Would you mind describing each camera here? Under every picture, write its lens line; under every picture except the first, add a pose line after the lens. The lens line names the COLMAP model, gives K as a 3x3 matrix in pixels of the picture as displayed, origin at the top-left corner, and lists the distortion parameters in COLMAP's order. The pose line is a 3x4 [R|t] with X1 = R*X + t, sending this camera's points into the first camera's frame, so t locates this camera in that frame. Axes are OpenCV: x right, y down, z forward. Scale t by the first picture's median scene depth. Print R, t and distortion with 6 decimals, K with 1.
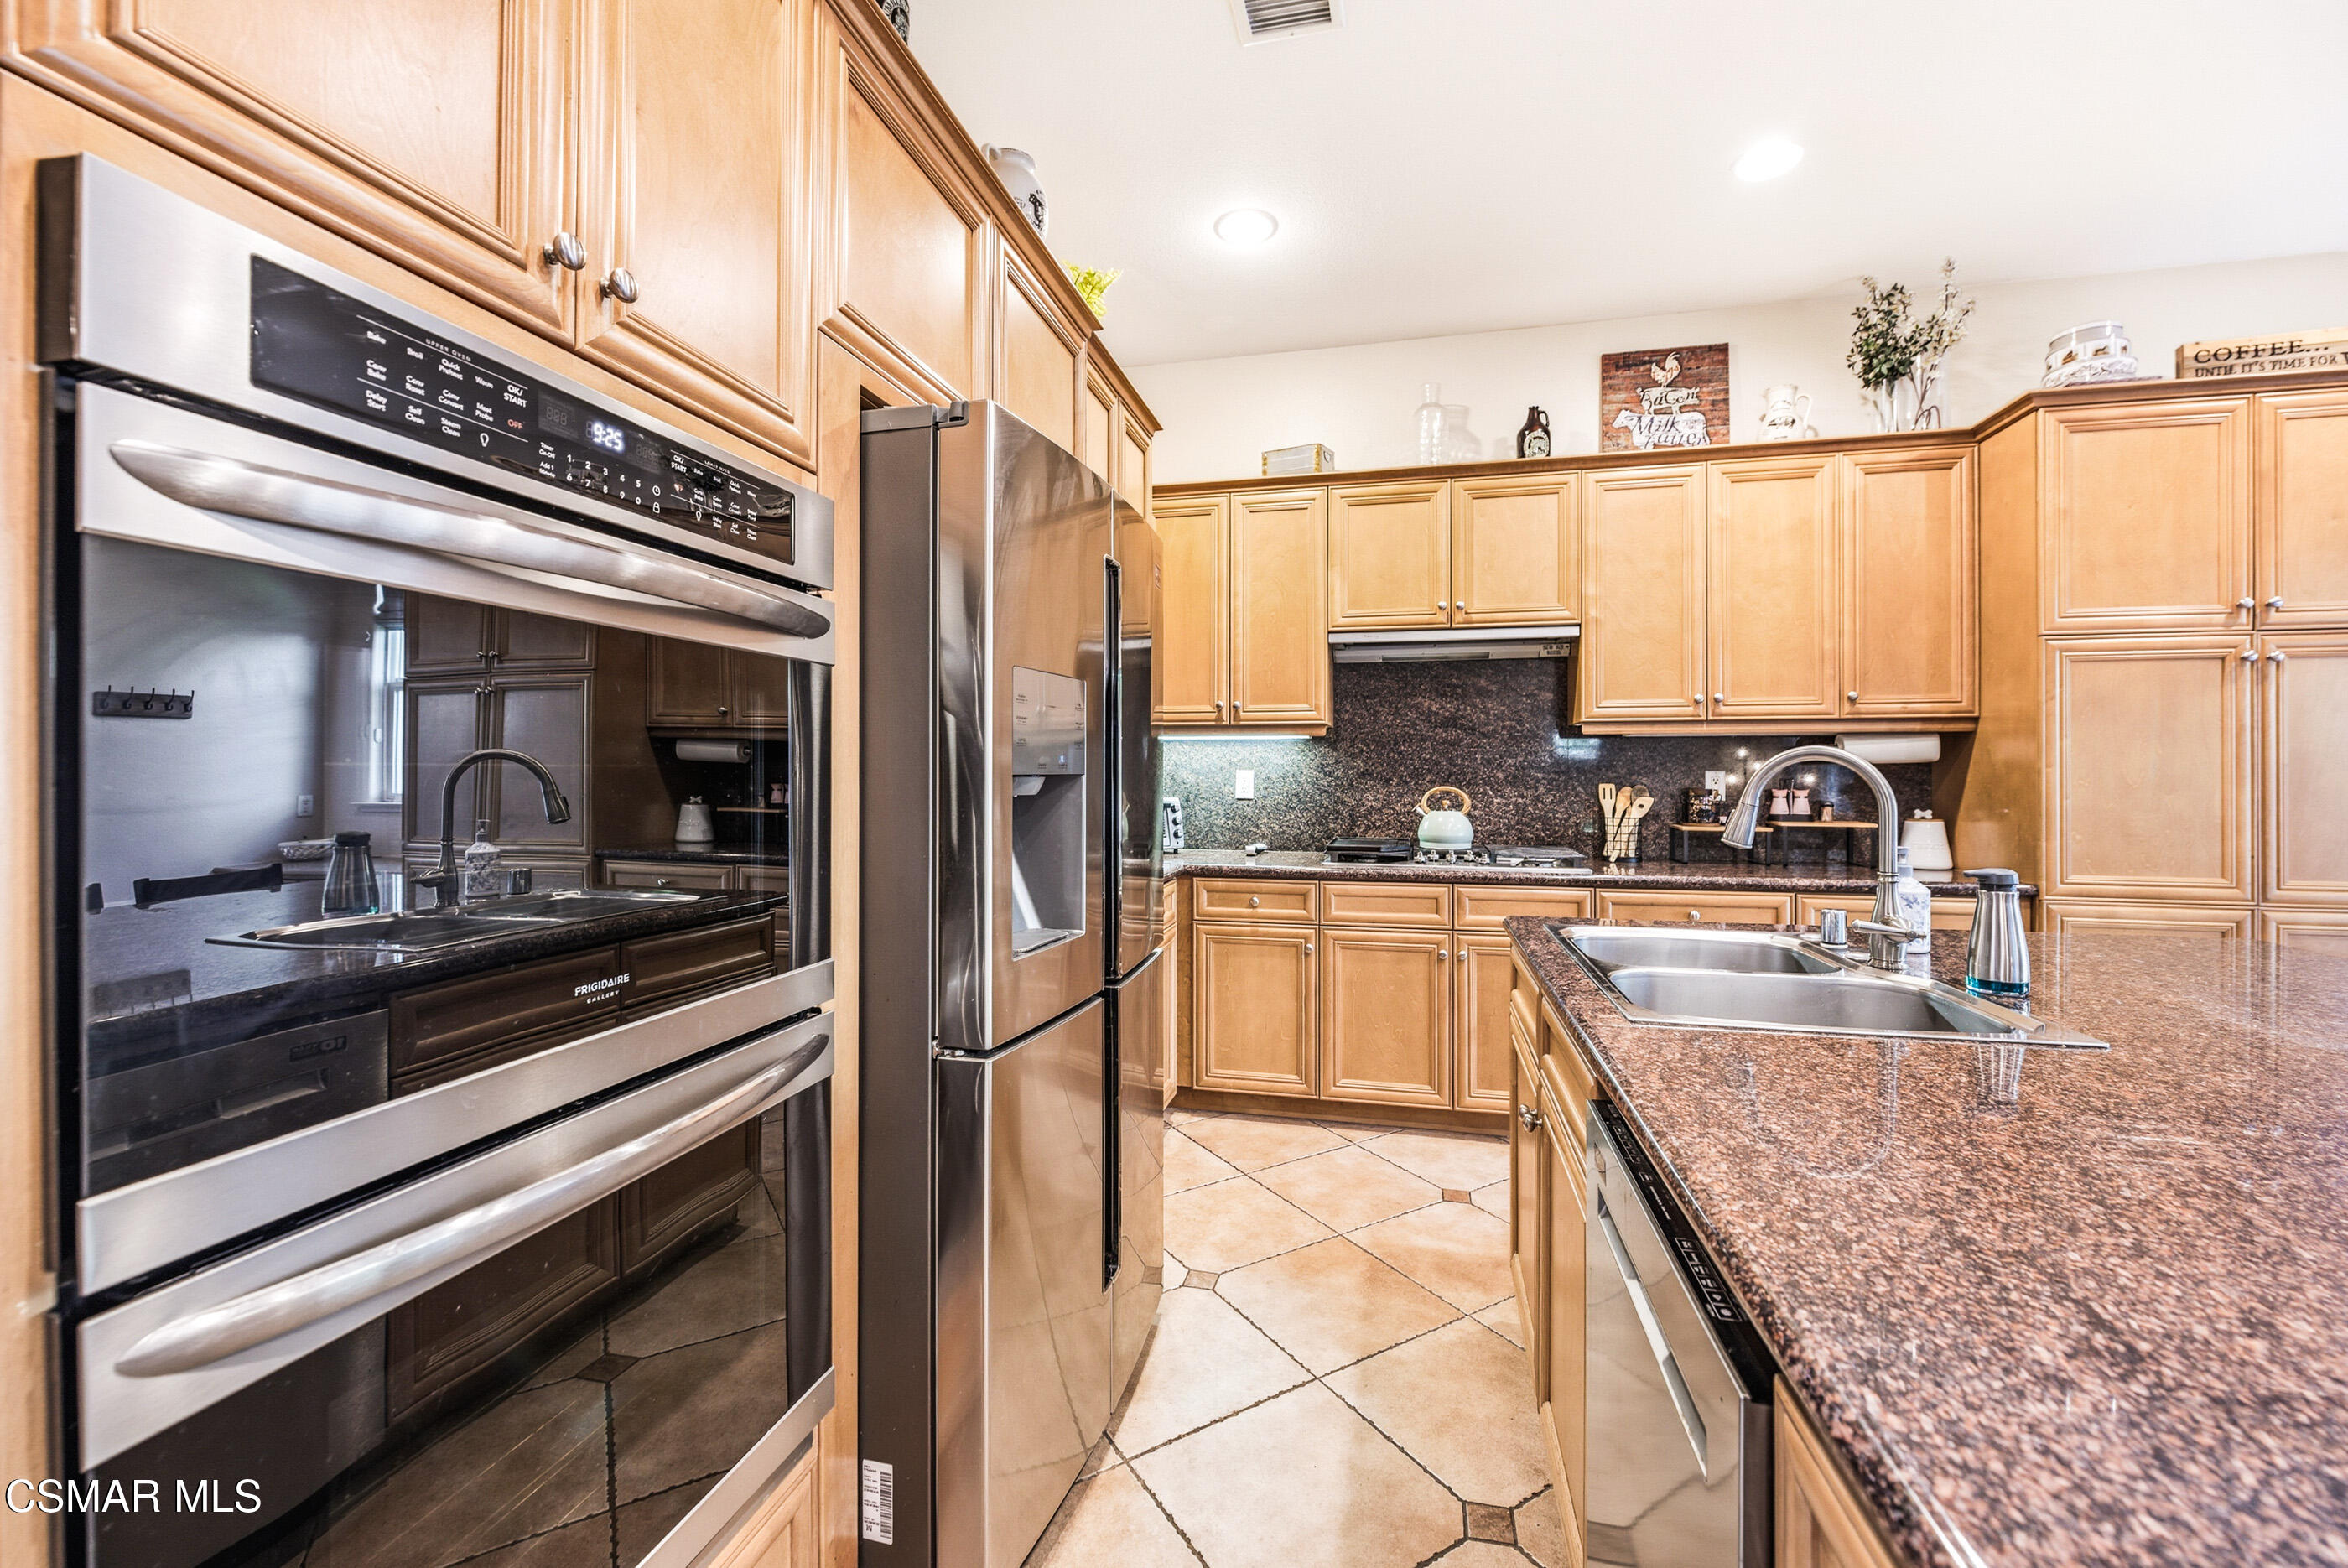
lens RADIAL K [[937.4, 0, 1213.2], [0, 937.4, 770.3], [0, 0, 1]] dist [-0.002920, -0.001501]
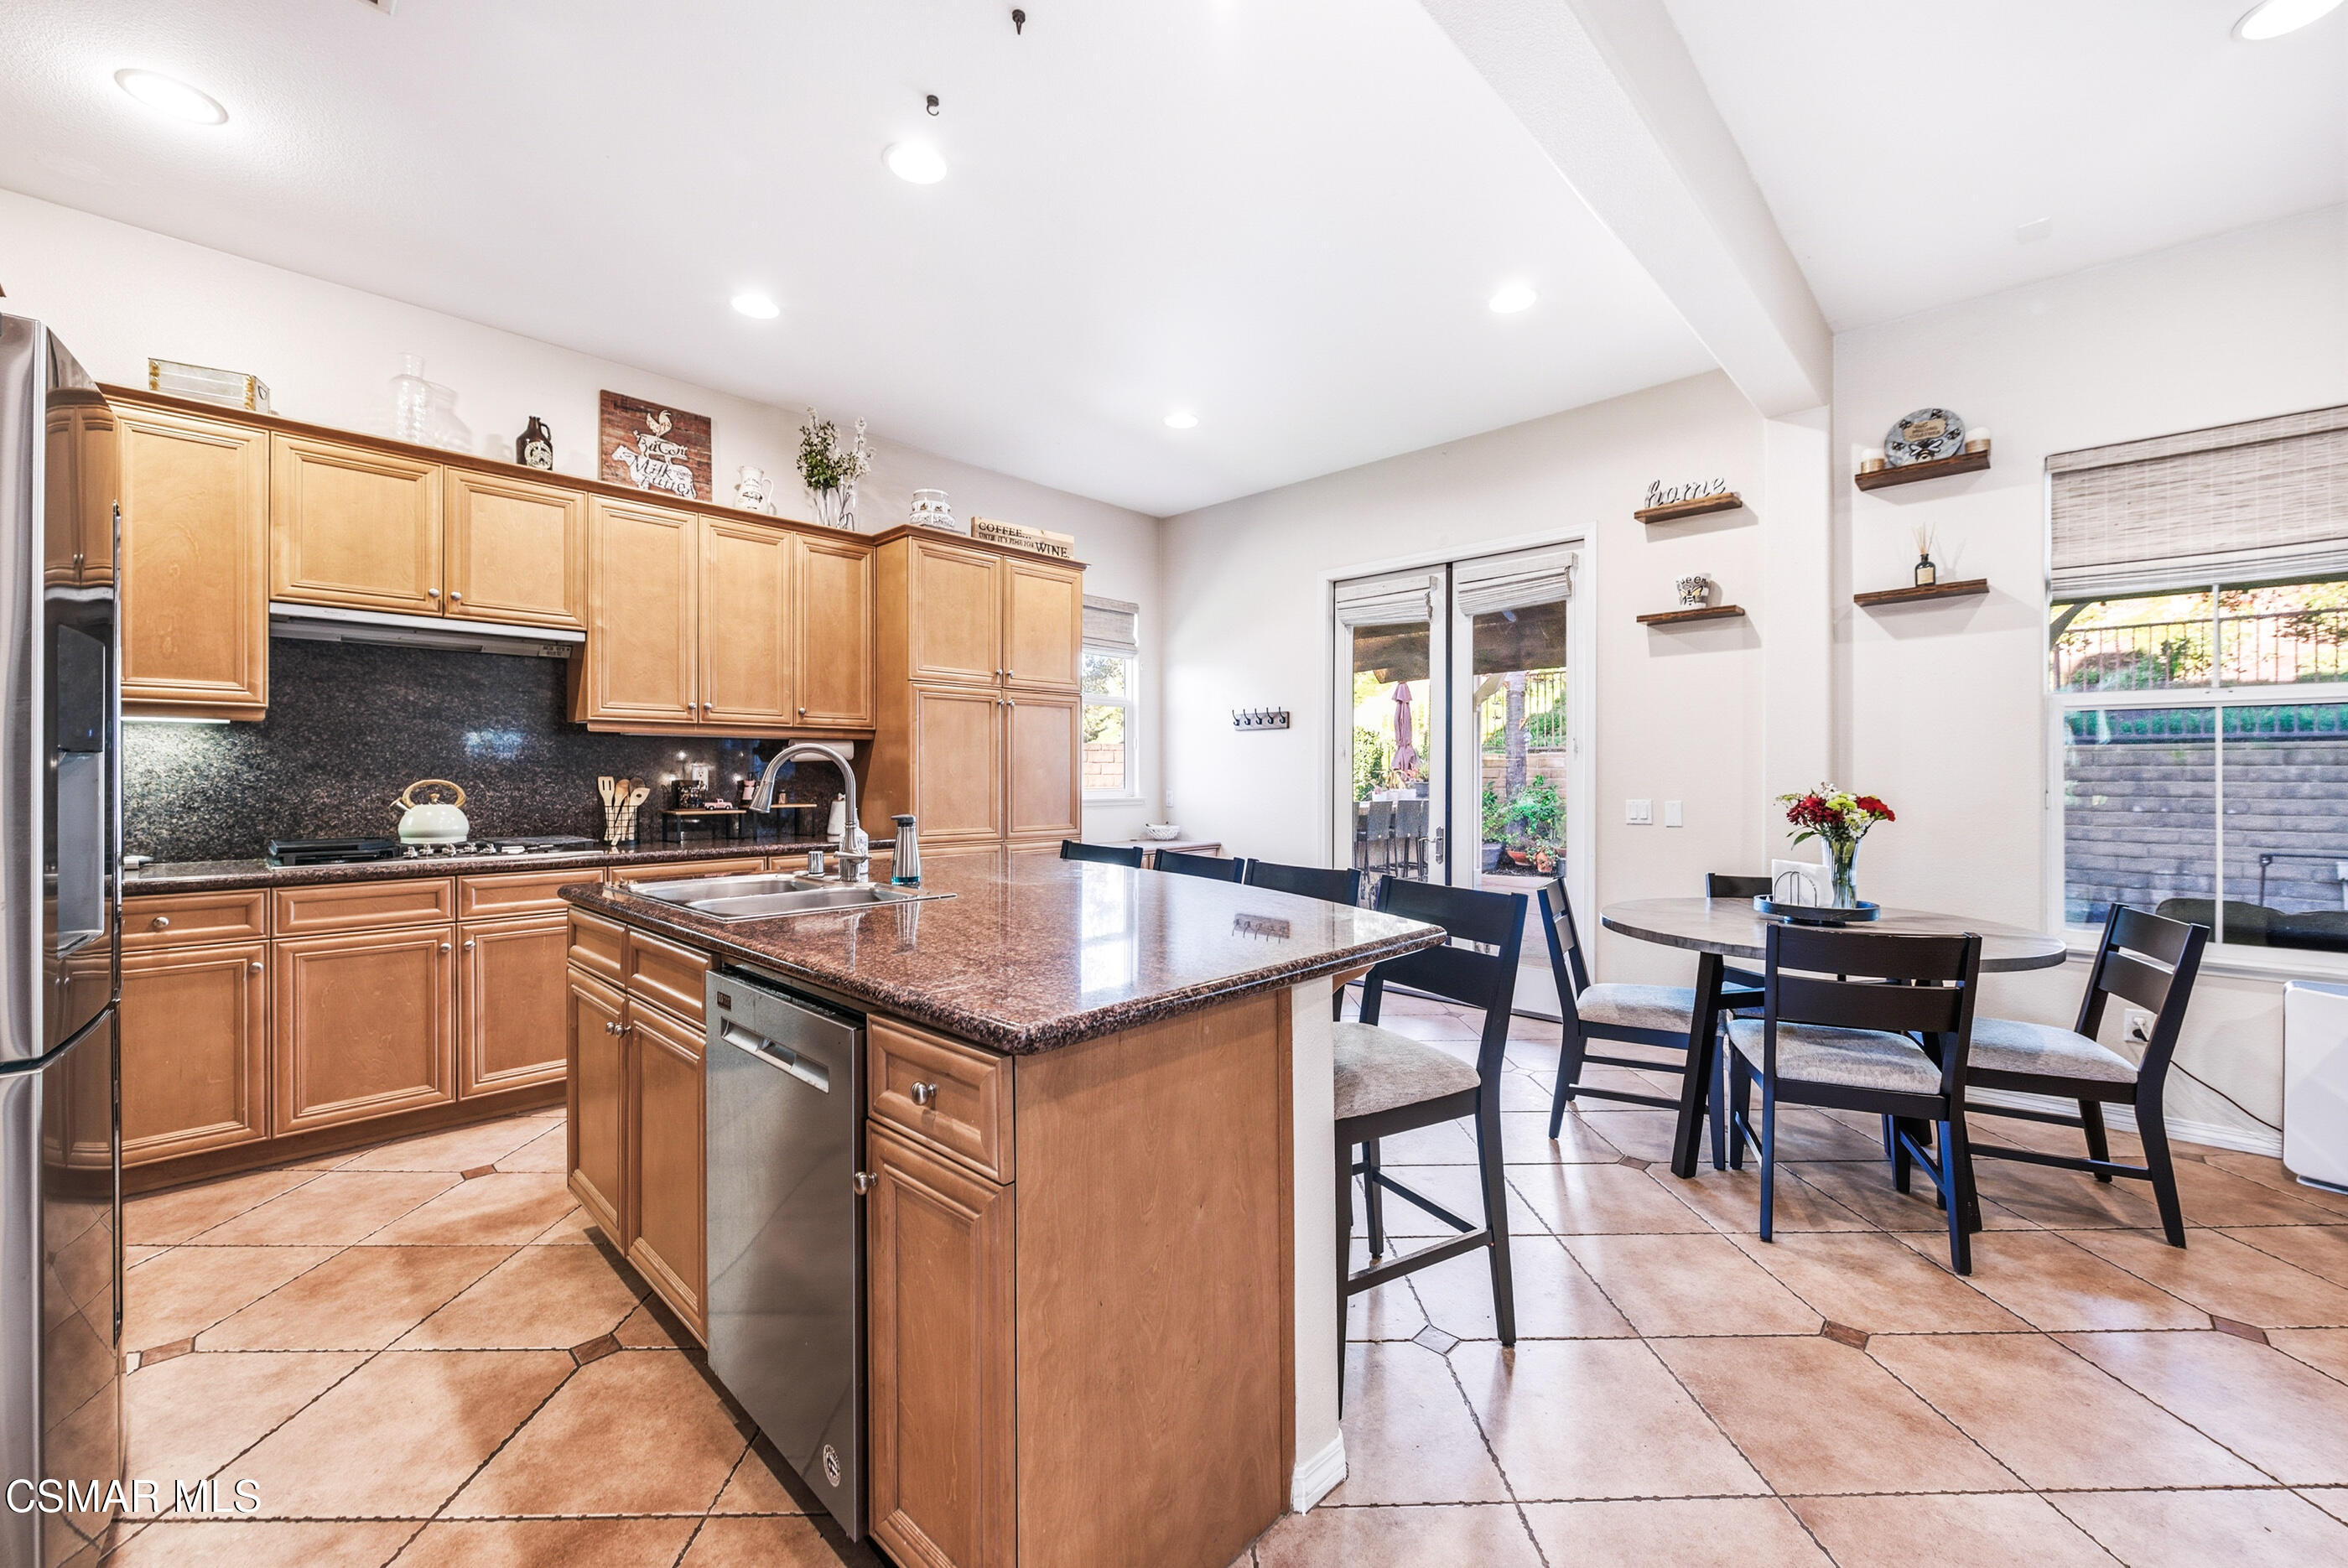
lens RADIAL K [[937.4, 0, 1168.8], [0, 937.4, 781.8], [0, 0, 1]] dist [-0.002920, -0.001501]
pose [[0.523719, -0.005611, 0.851872, -0.188182], [-0.000168, 0.999978, 0.006689, 0.013789], [-0.851891, -0.003647, 0.523707, -0.162767]]
